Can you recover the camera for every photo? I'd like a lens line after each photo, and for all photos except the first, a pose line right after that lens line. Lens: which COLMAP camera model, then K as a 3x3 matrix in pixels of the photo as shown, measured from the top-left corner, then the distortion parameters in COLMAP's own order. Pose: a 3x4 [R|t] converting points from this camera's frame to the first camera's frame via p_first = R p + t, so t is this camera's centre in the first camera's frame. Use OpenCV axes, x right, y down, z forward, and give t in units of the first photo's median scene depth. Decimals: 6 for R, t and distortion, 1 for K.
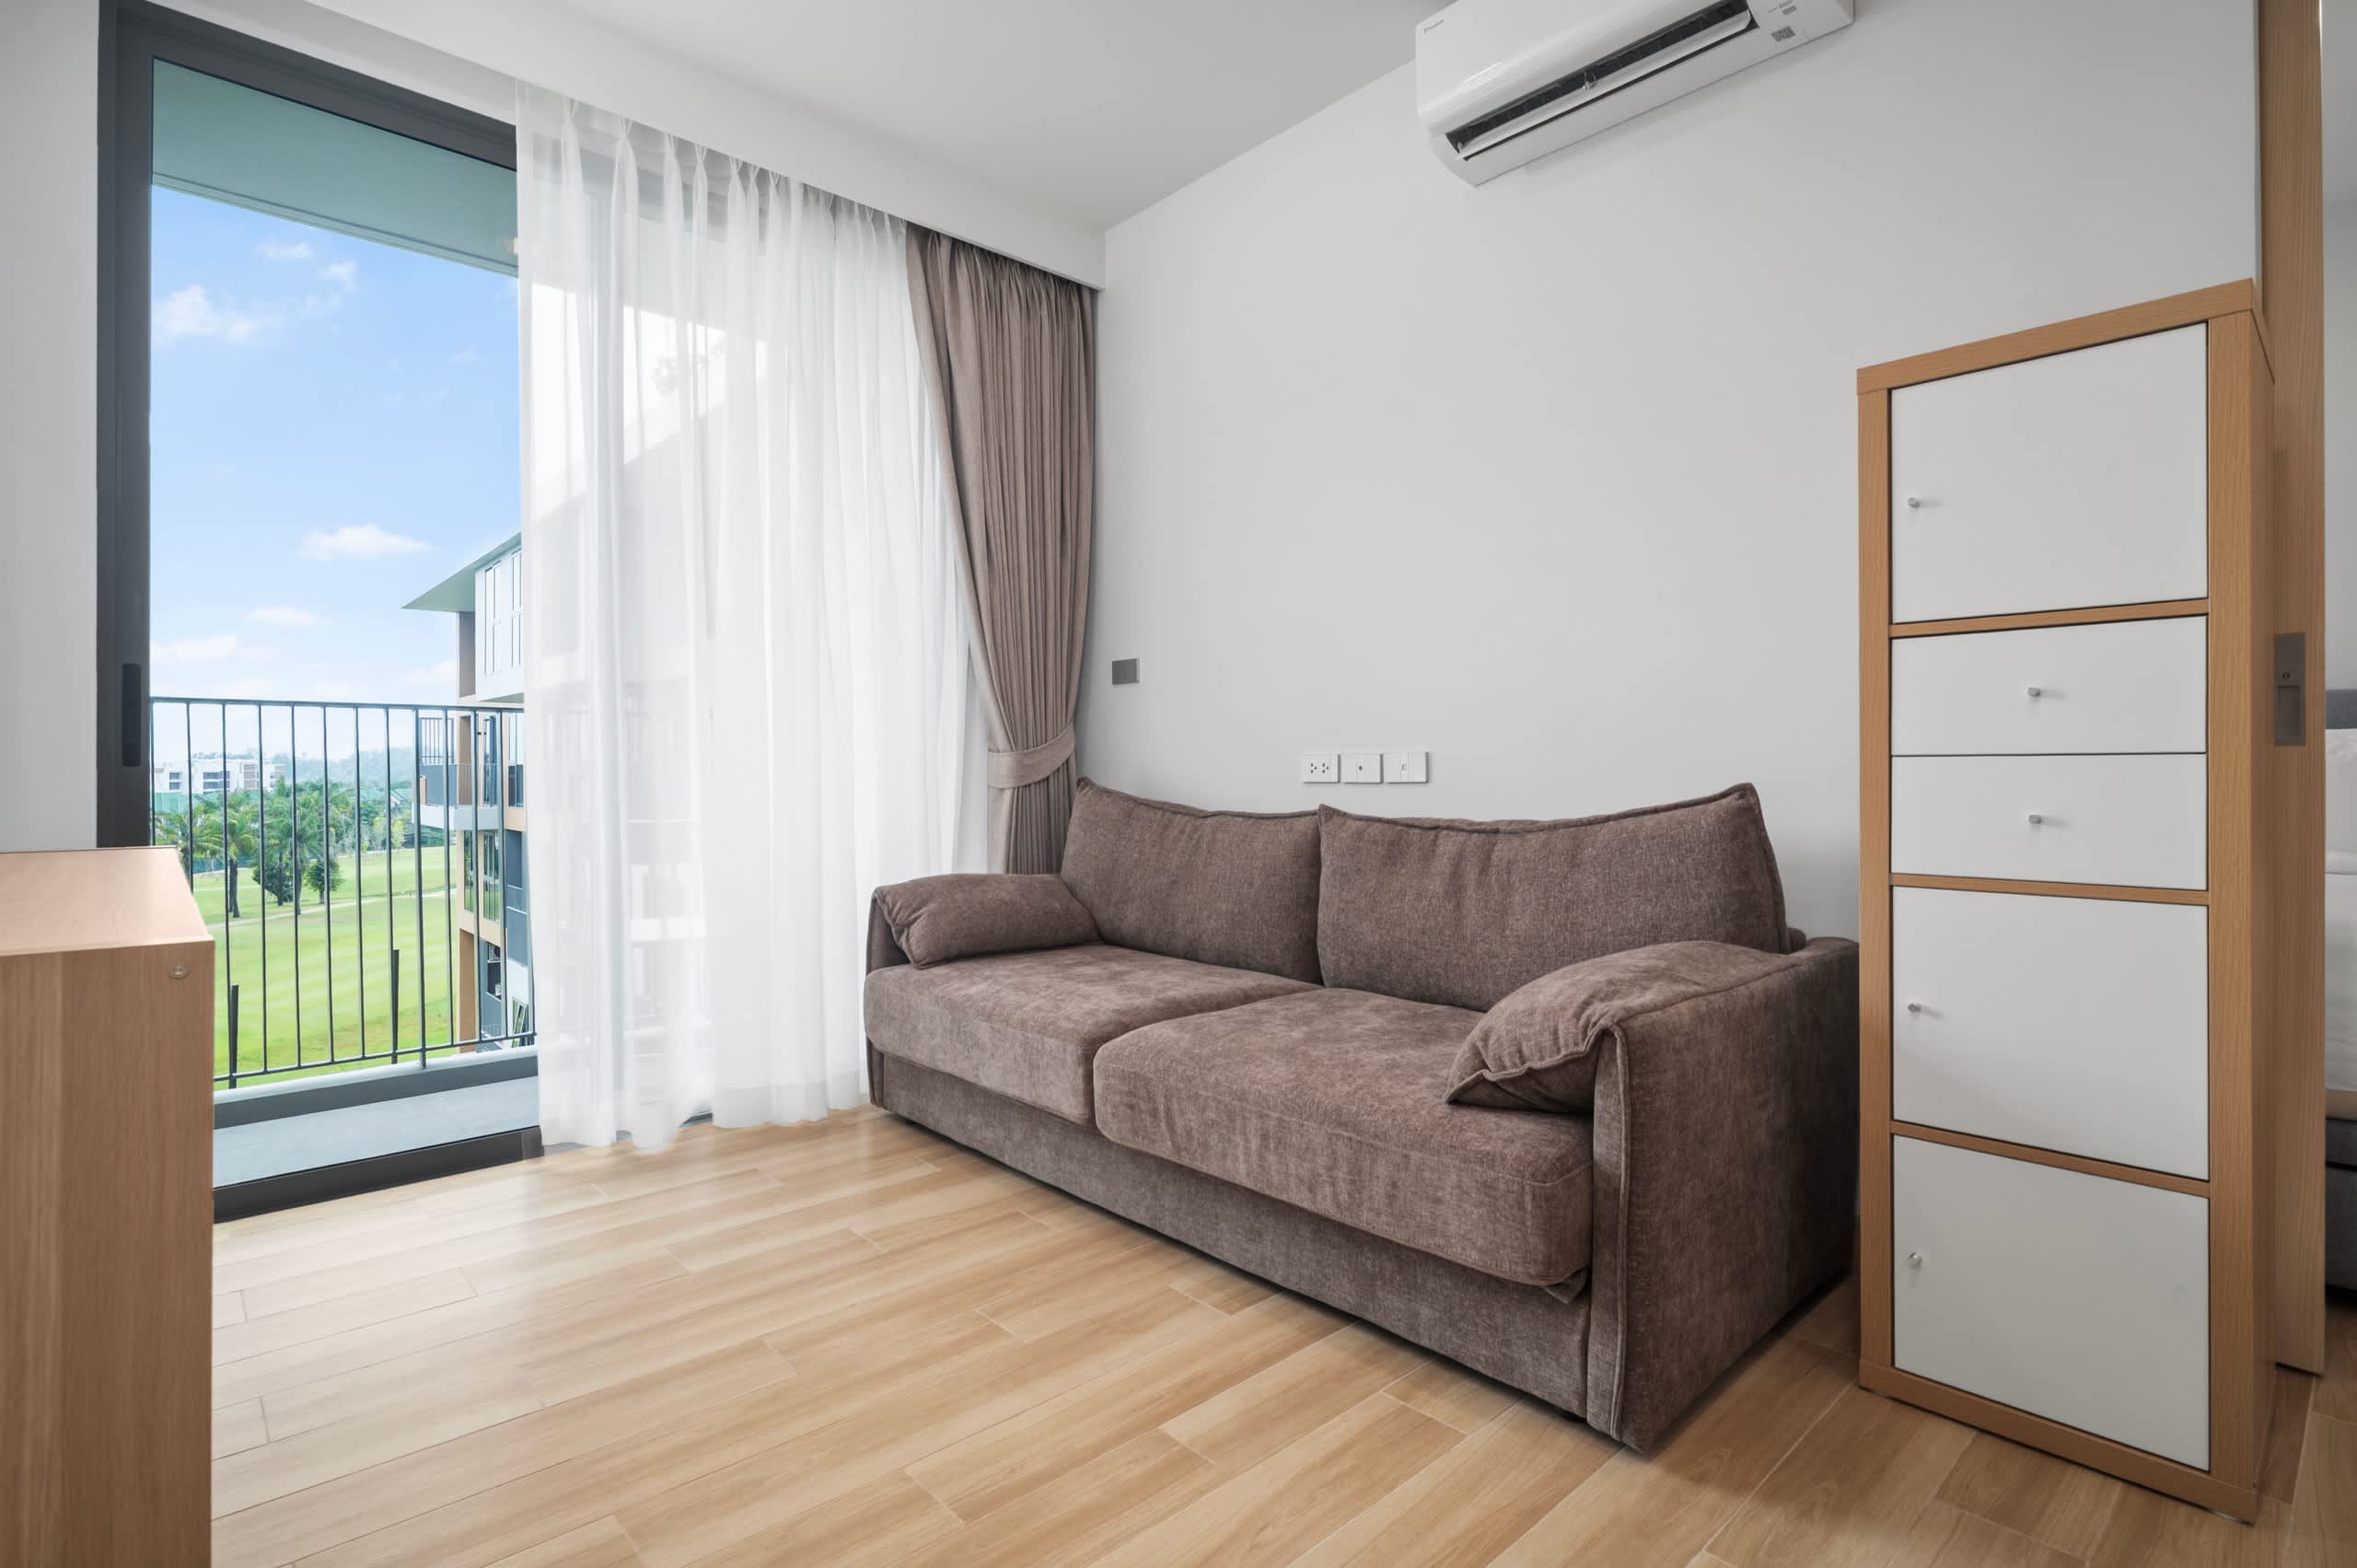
lens RADIAL K [[1143.5, 0, 1178.5], [0, 1143.5, 784.0], [0, 0, 1]] dist [0.003107, 0.000368]
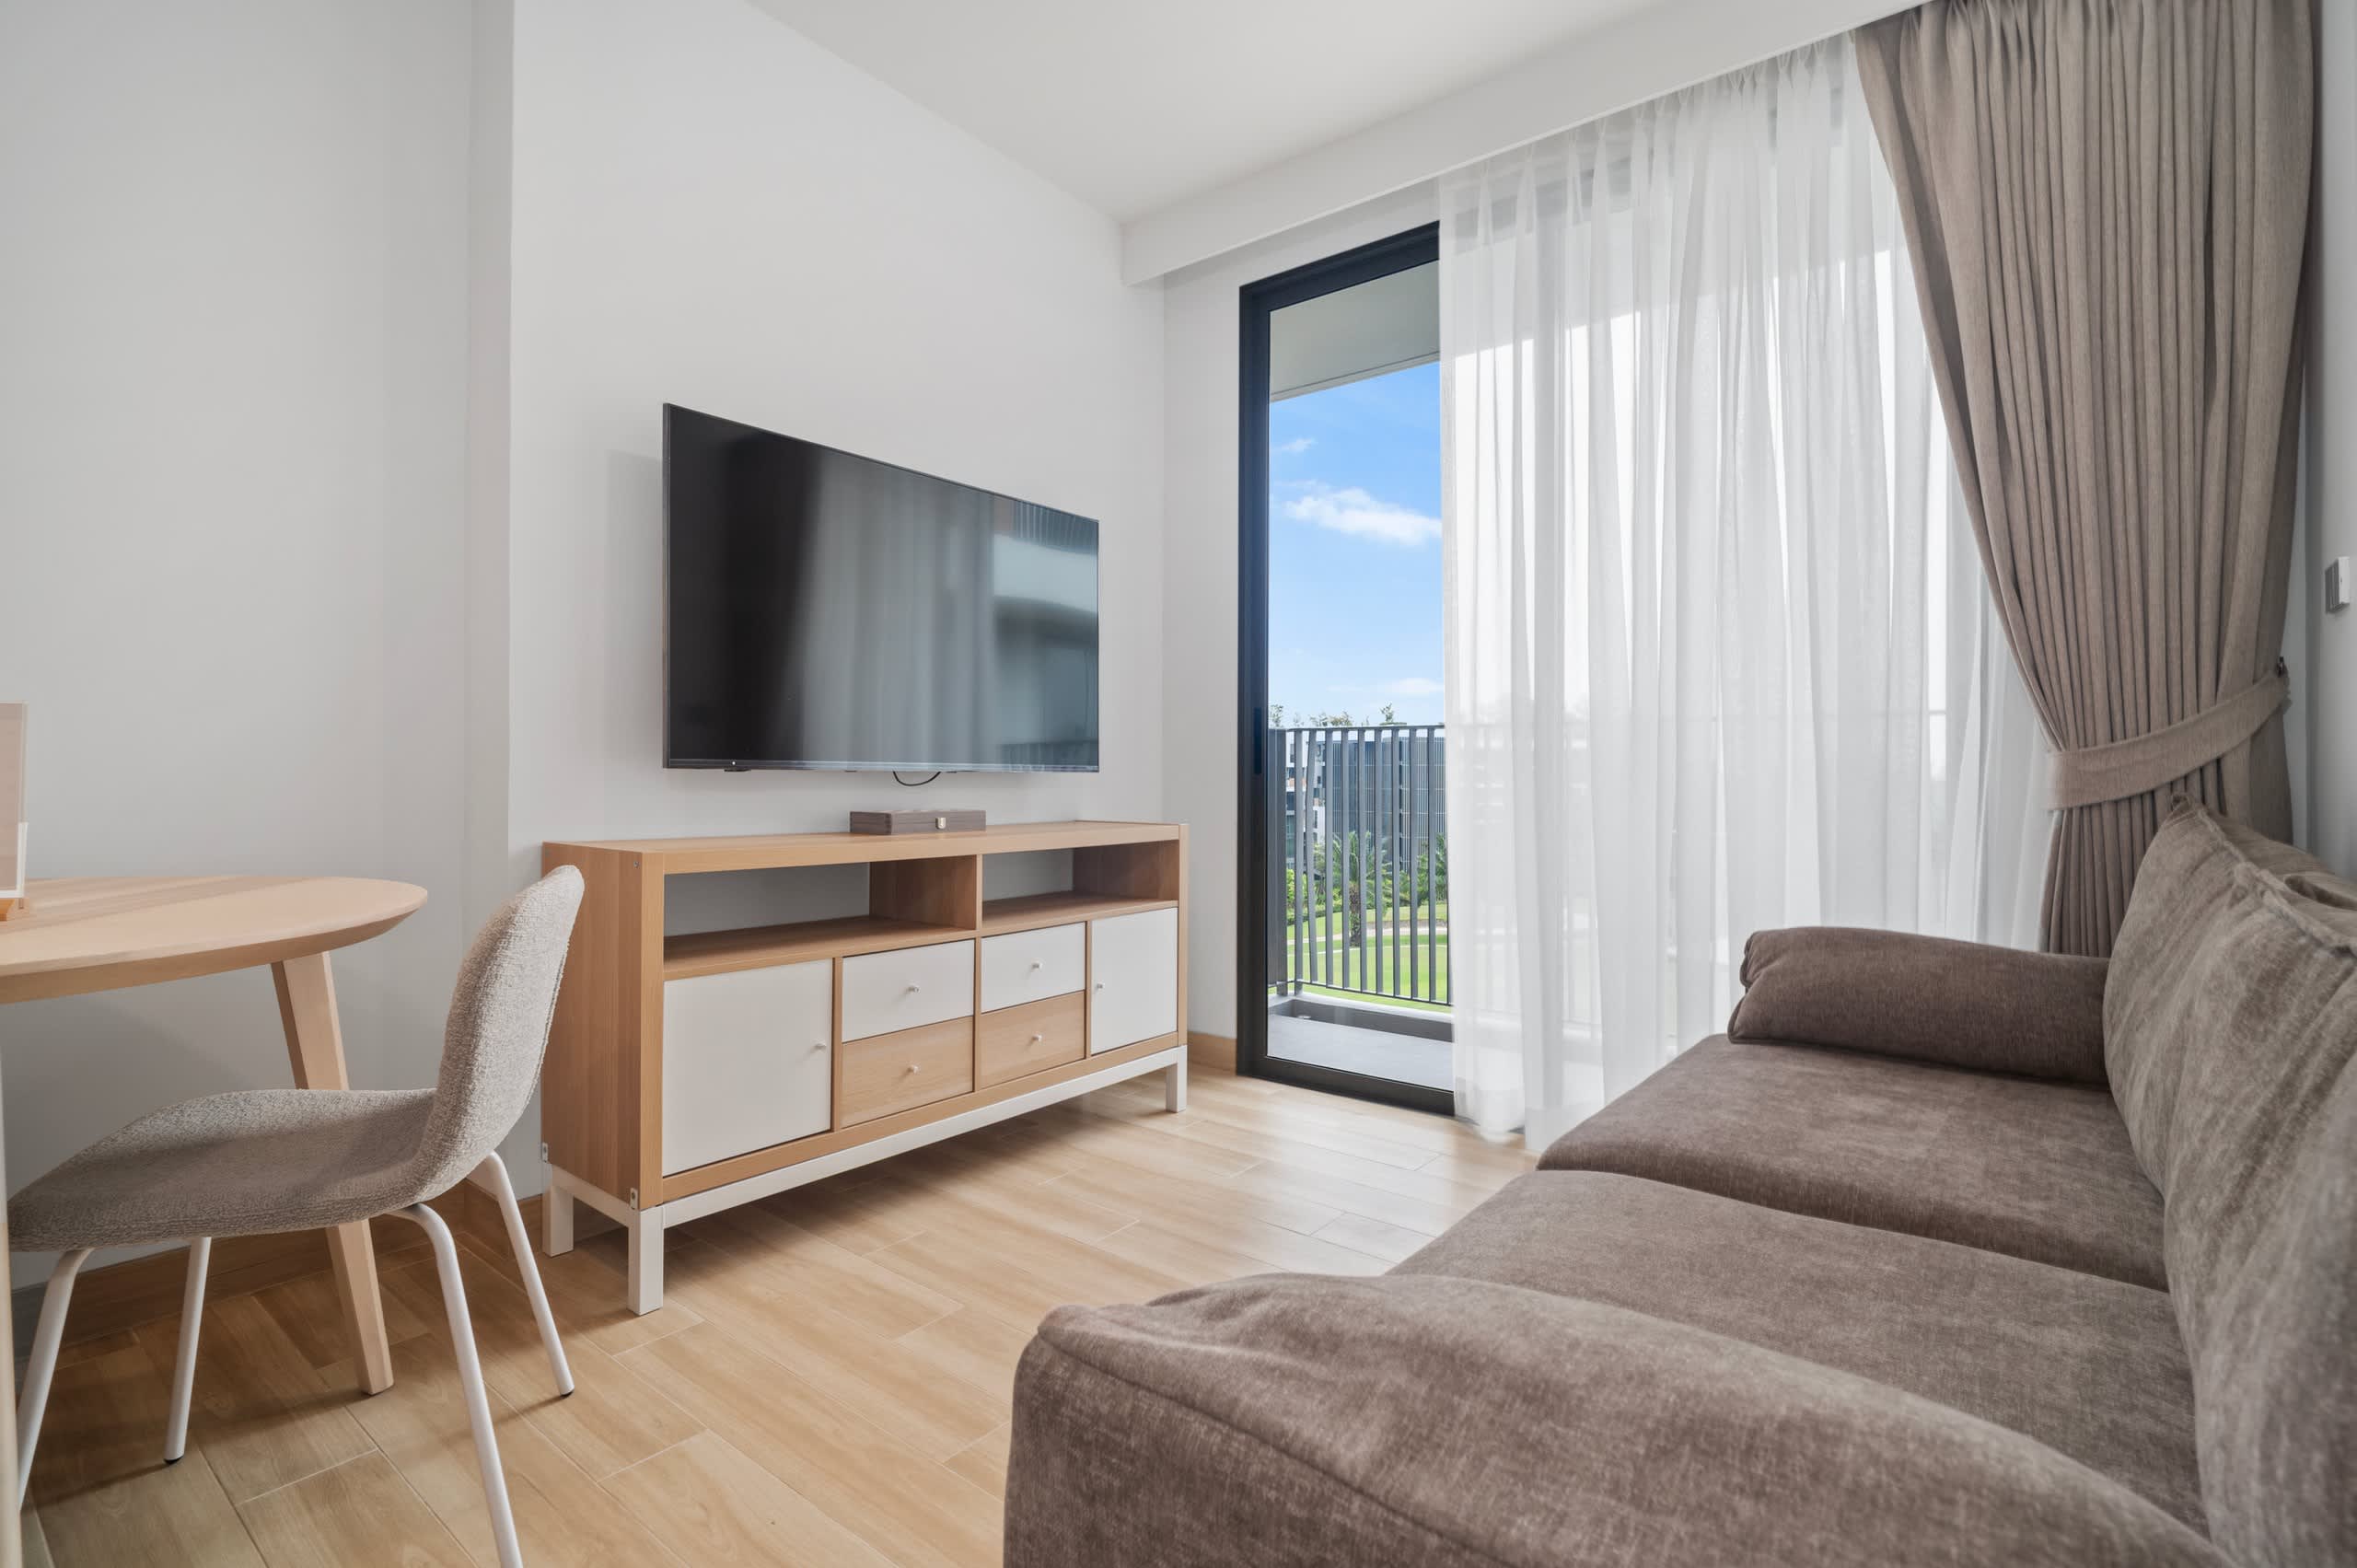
lens RADIAL K [[1143.5, 0, 1178.5], [0, 1143.5, 784.0], [0, 0, 1]] dist [0.003107, 0.000368]
pose [[0.147482, 0.014892, -0.988953, 0.477692], [-0.003301, 0.999888, 0.014564, -0.021472], [0.989059, 0.001116, 0.147514, 0.519856]]
